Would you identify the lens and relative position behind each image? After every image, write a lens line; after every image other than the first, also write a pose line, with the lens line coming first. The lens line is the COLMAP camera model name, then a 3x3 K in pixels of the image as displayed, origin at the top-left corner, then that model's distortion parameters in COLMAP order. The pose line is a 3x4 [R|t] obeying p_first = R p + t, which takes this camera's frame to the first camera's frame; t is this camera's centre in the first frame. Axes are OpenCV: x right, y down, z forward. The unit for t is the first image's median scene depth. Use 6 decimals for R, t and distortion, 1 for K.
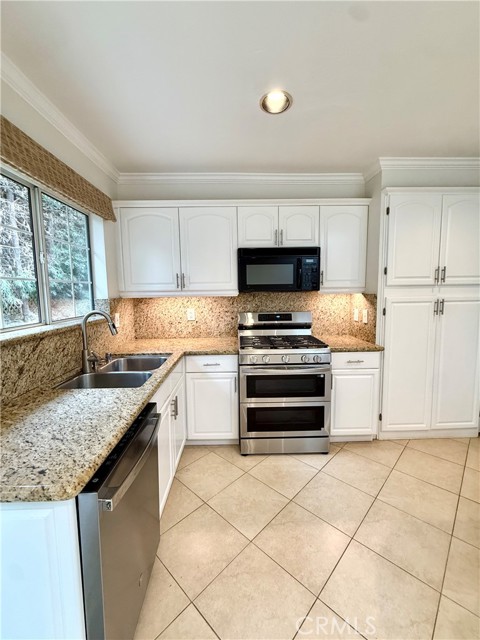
lens RADIAL K [[270.2, 0, 239.5], [0, 270.2, 317.8], [0, 0, 1]] dist [0.004390, -0.000042]
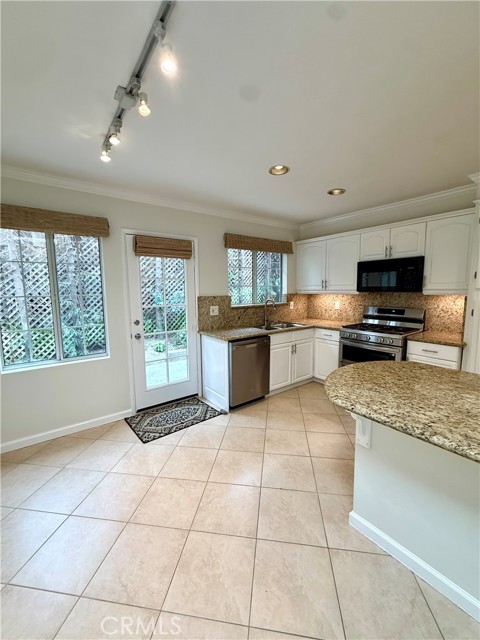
lens RADIAL K [[255.5, 0, 240.4], [0, 255.5, 319.3], [0, 0, 1]] dist [-0.002496, -0.000827]
pose [[0.584766, 0.106290, -0.804209, 0.763692], [-0.078832, 0.994132, 0.074071, 0.001501], [0.807363, 0.020083, 0.589713, -0.334212]]
